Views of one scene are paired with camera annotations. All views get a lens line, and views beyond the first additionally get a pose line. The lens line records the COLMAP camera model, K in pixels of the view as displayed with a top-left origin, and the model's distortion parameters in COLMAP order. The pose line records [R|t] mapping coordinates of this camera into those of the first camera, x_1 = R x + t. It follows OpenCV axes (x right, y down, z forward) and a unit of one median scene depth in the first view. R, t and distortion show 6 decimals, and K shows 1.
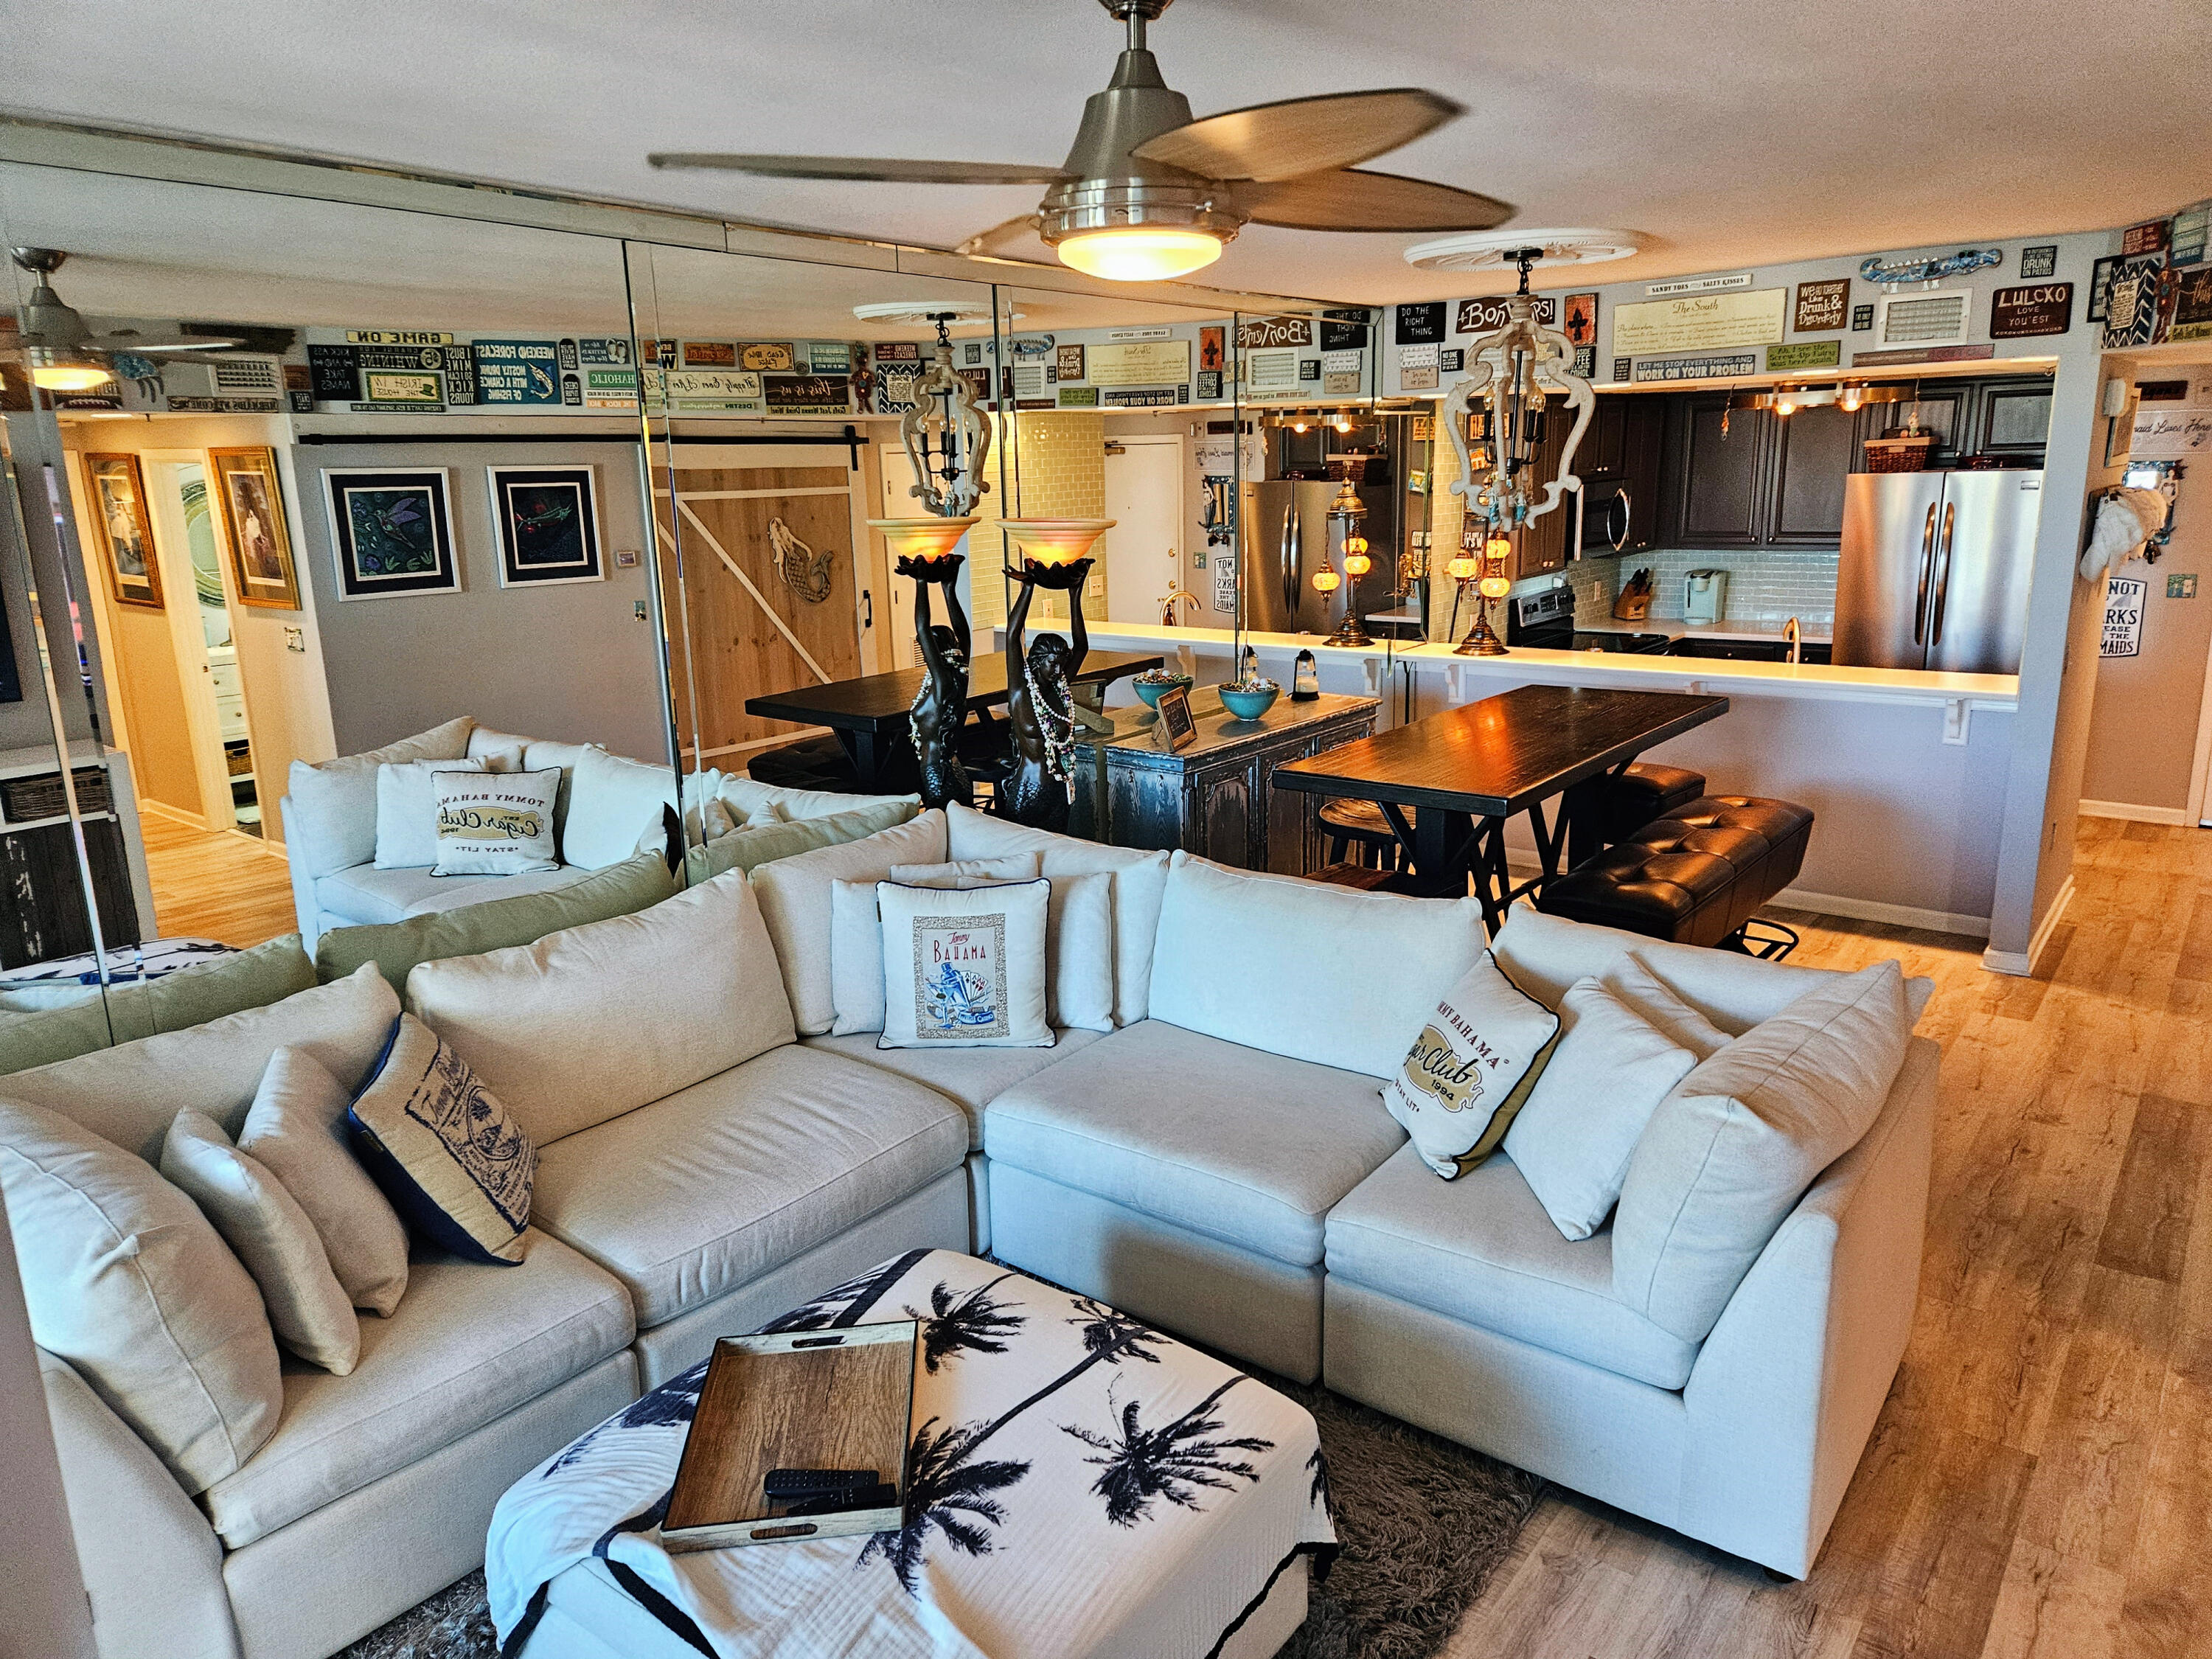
lens RADIAL K [[1467.5, 0, 1123.1], [0, 1467.5, 823.2], [0, 0, 1]] dist [0.050131, -0.010803]
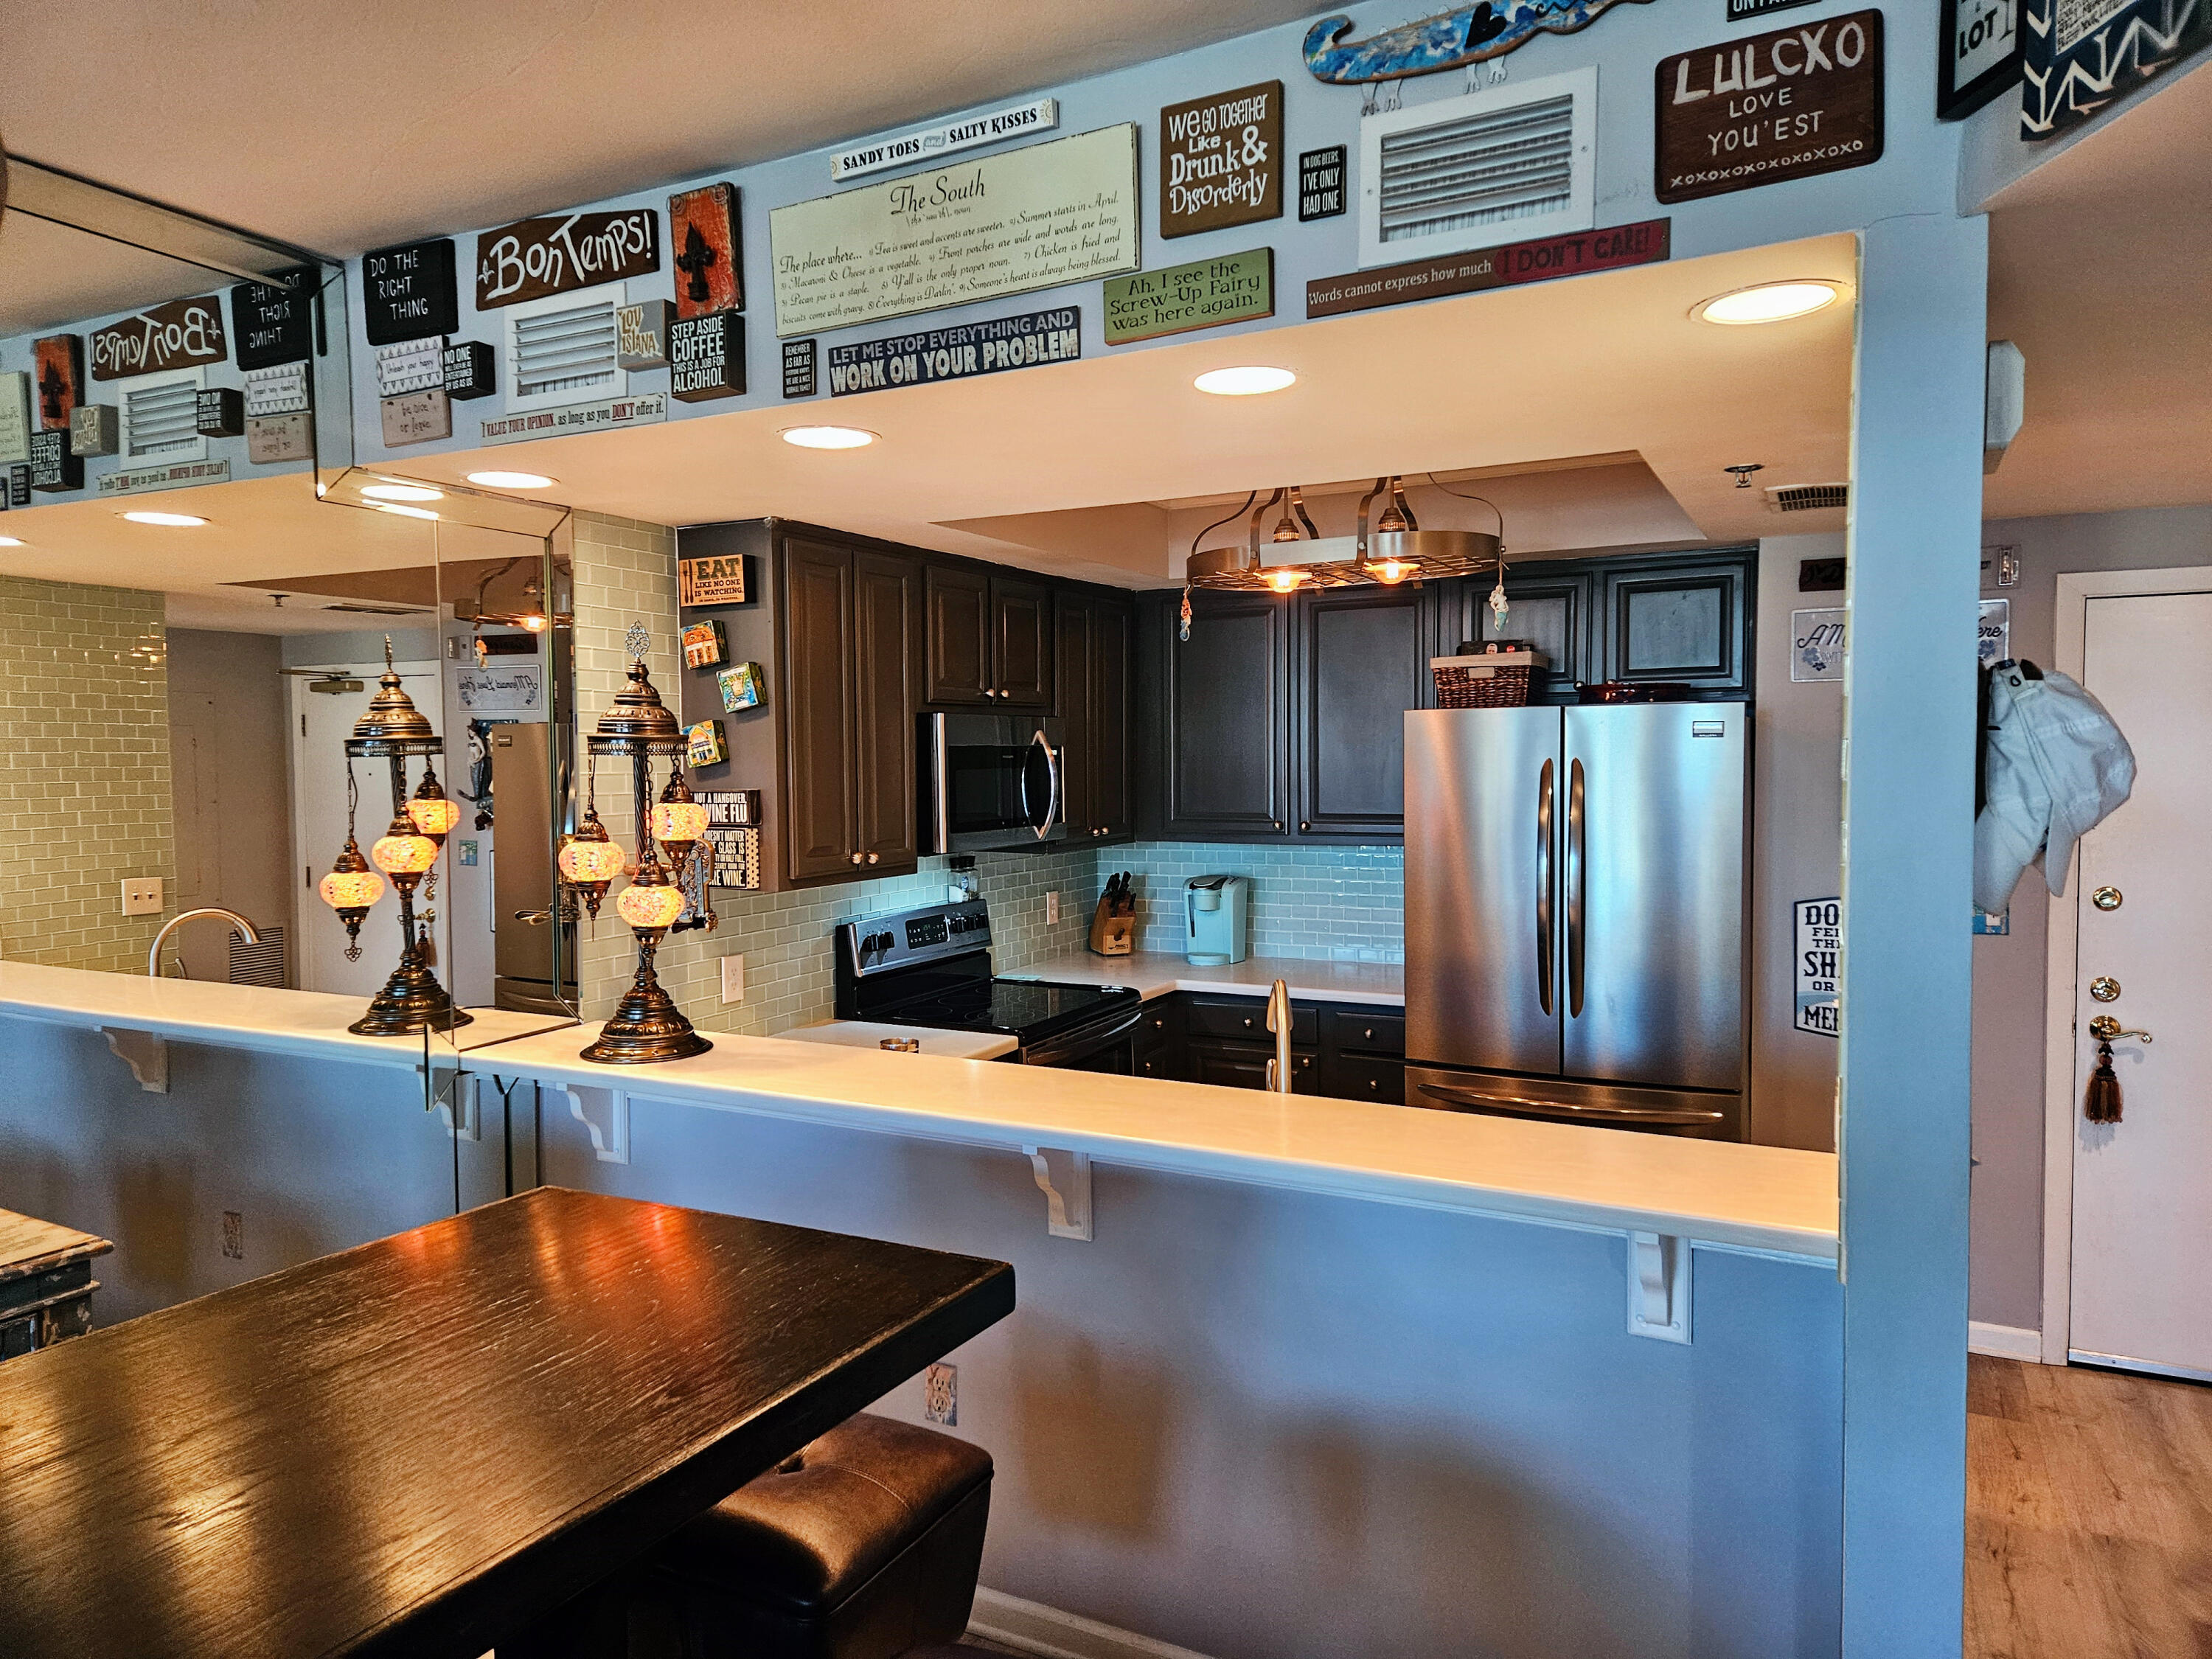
lens RADIAL K [[1467.5, 0, 1098.5], [0, 1467.5, 840.6], [0, 0, 1]] dist [0.050131, -0.010803]
pose [[0.981650, 0.010178, 0.190418, 0.273723], [0.026627, 0.981476, -0.189727, -0.085751], [-0.188822, 0.191316, 0.963195, 0.506752]]
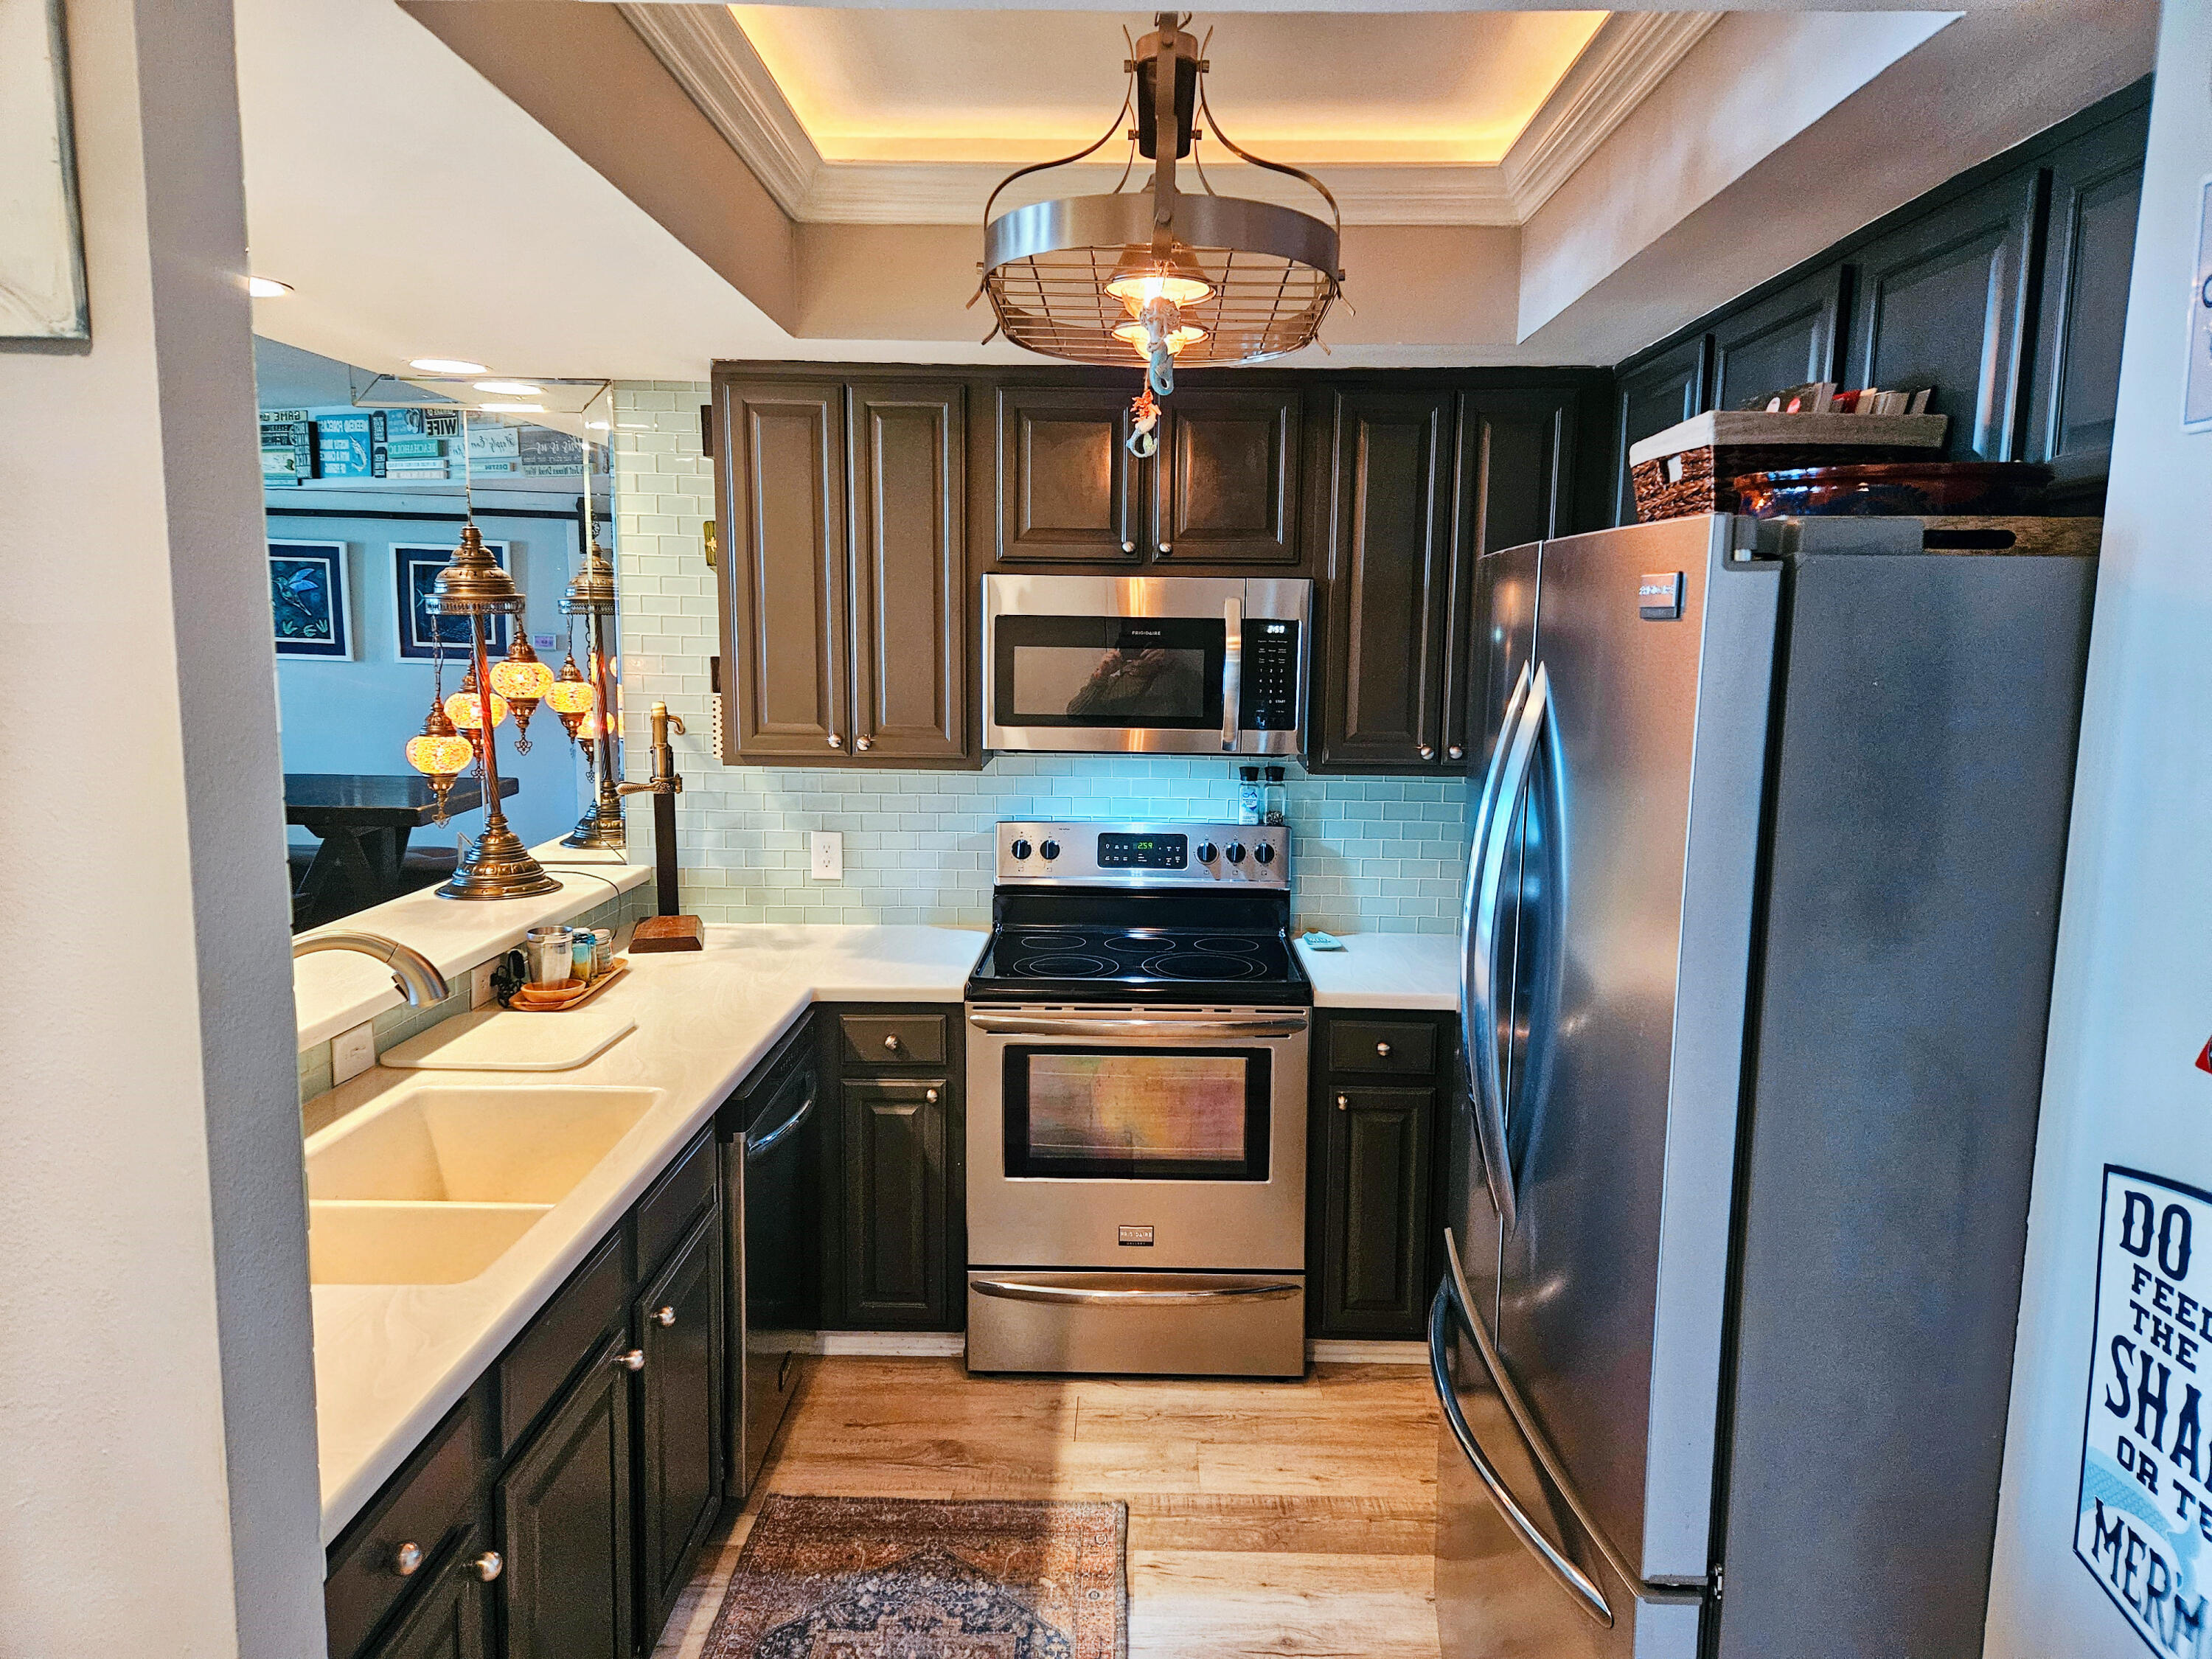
lens RADIAL K [[1467.5, 0, 1119.6], [0, 1467.5, 820.2], [0, 0, 1]] dist [0.050131, -0.010803]
pose [[0.616778, 0.145558, -0.773562, 0.734340], [-0.232022, 0.972709, -0.001965, -0.181859], [0.752164, 0.180696, 0.633718, 0.819715]]
